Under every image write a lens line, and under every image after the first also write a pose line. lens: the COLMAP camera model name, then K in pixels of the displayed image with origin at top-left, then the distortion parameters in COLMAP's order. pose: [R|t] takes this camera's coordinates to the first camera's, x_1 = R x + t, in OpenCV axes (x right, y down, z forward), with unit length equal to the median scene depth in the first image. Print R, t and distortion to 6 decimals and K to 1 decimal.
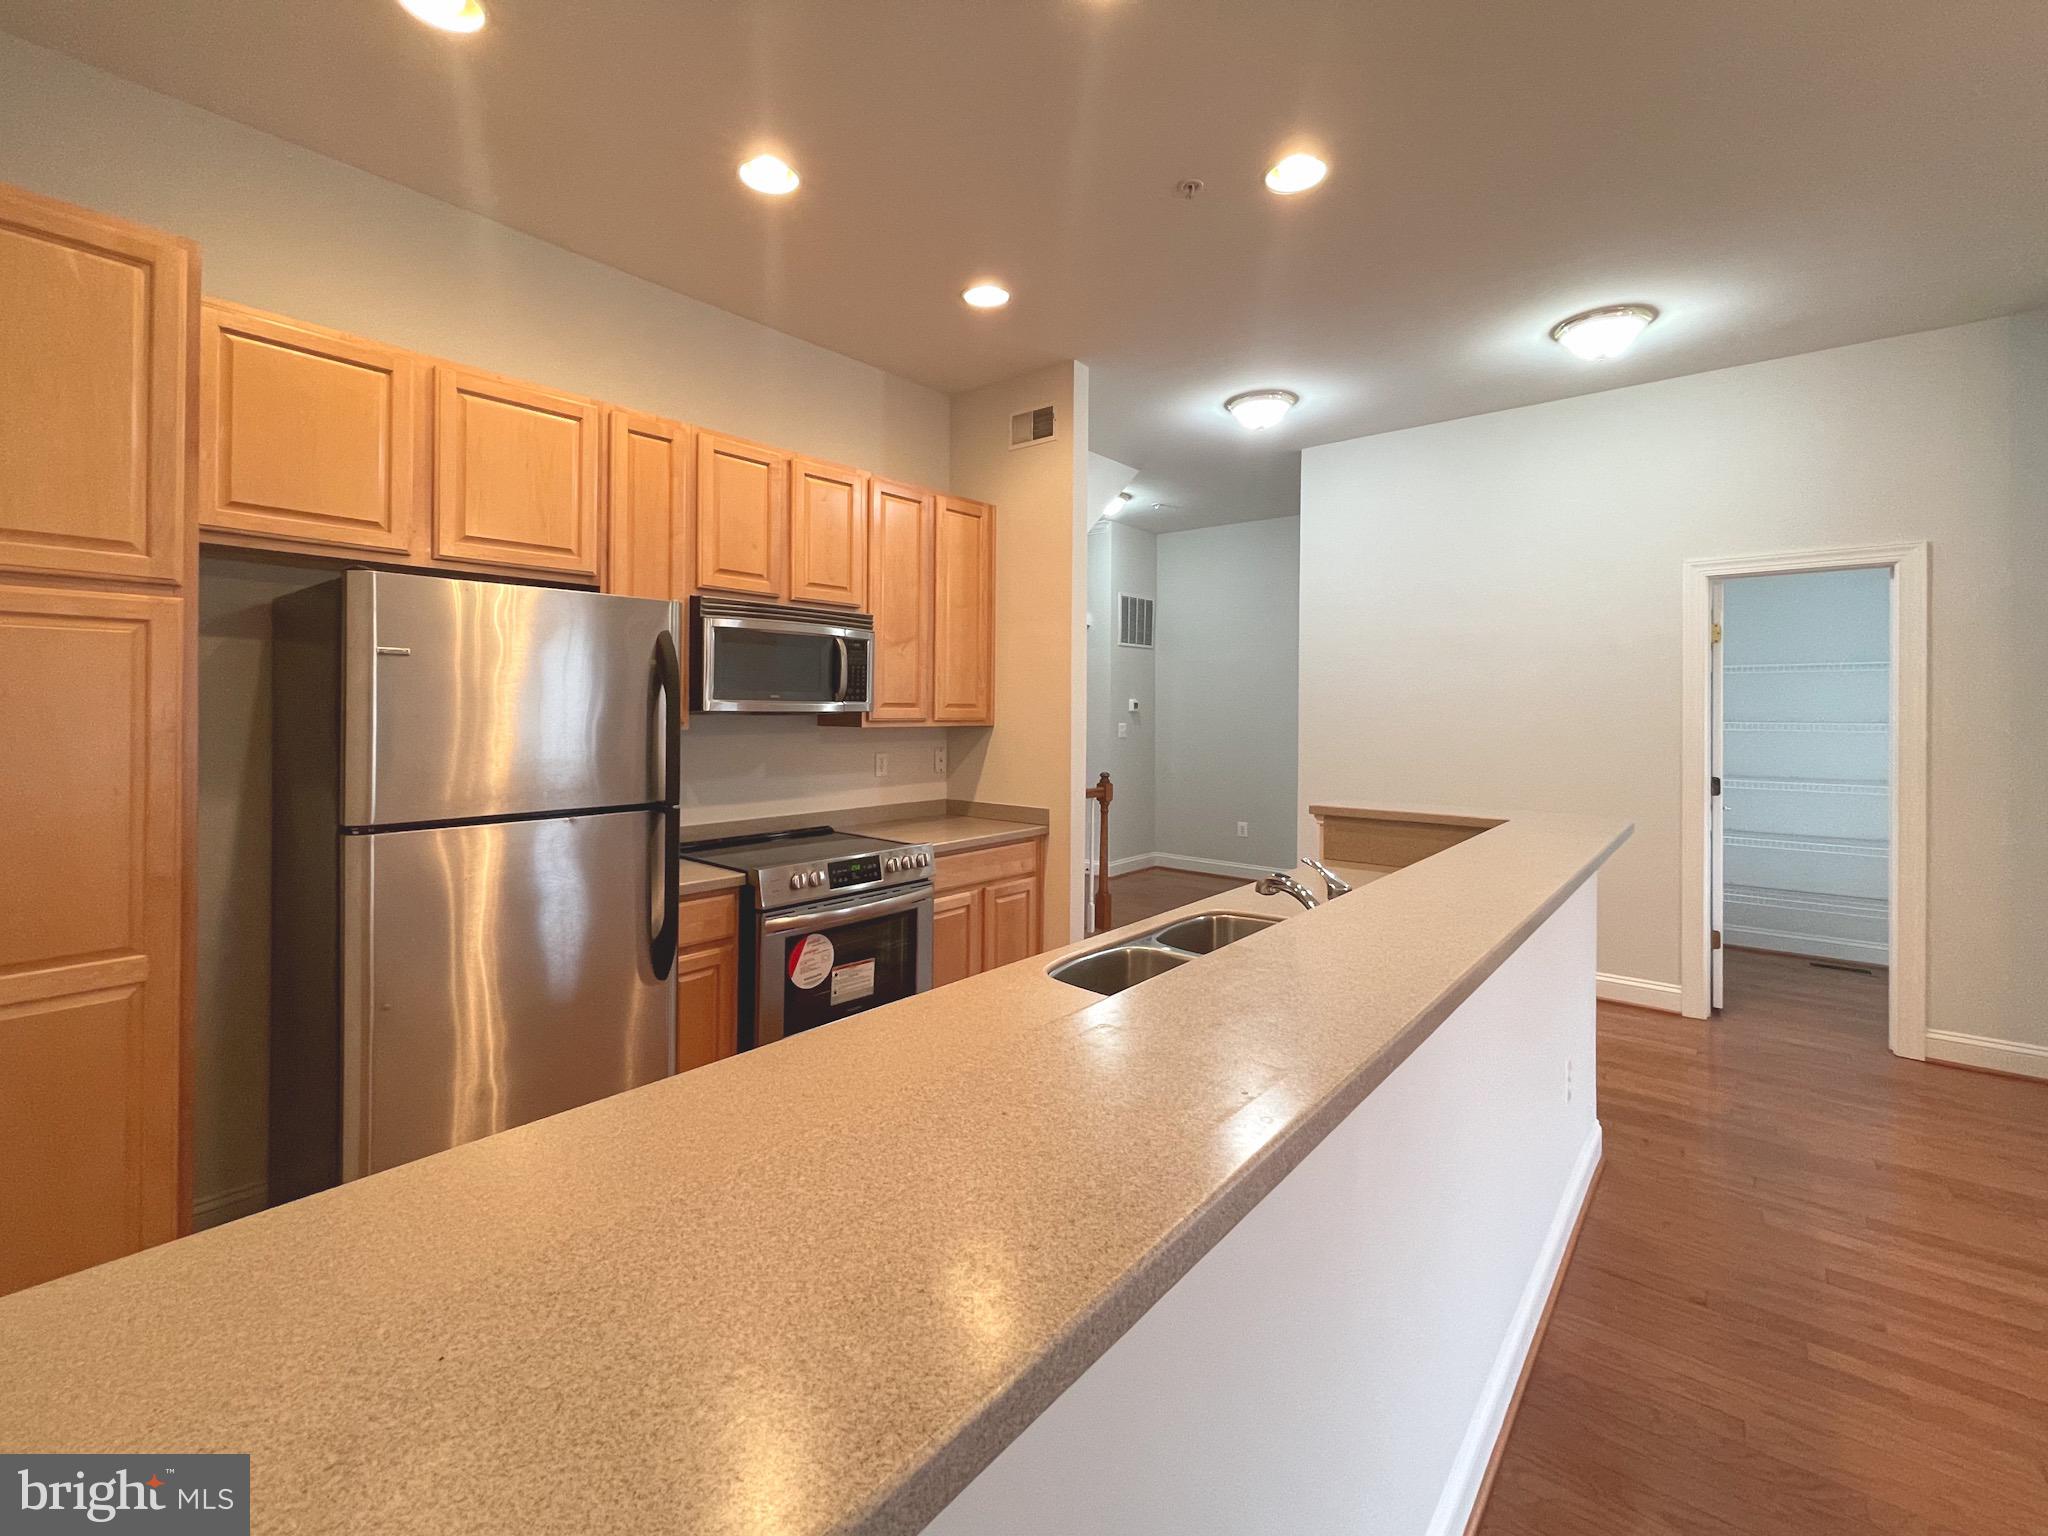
lens RADIAL K [[869.2, 0, 1070.5], [0, 869.2, 720.2], [0, 0, 1]] dist [-0.002048, -0.000196]
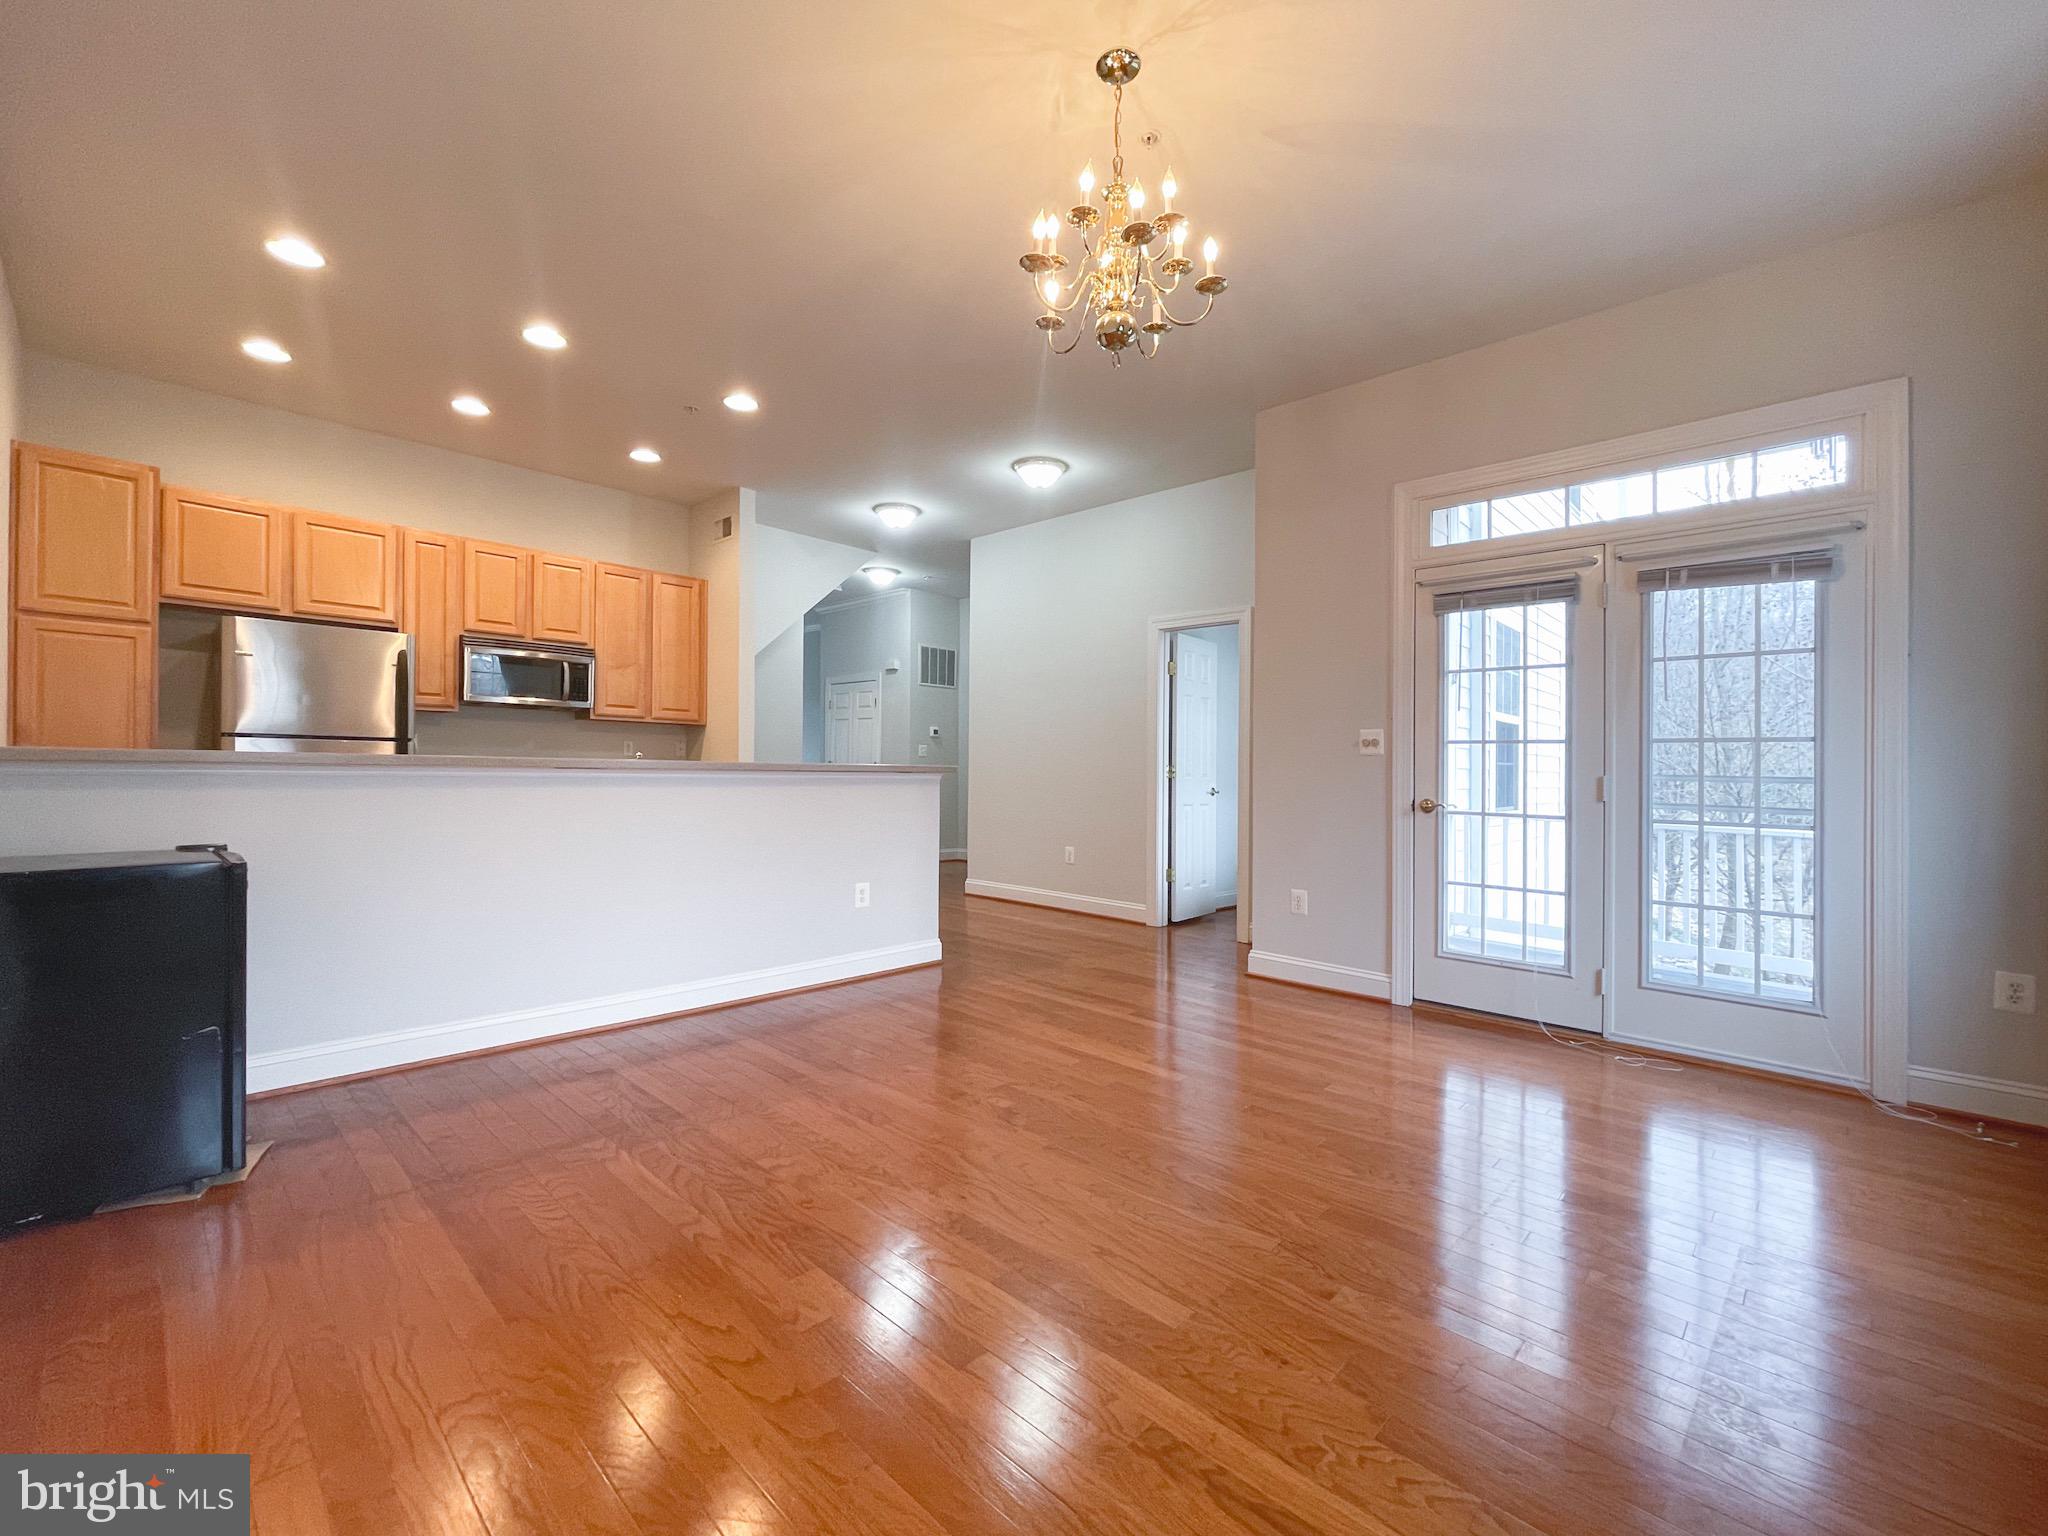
lens RADIAL K [[815.2, 0, 1024.0], [0, 815.2, 777.4], [0, 0, 1]] dist [-0.000399, -0.000148]
pose [[0.998095, 0.016455, -0.059458, 0.669670], [-0.016065, 0.999846, 0.007035, 0.096033], [0.059565, -0.006066, 0.998206, -0.476634]]
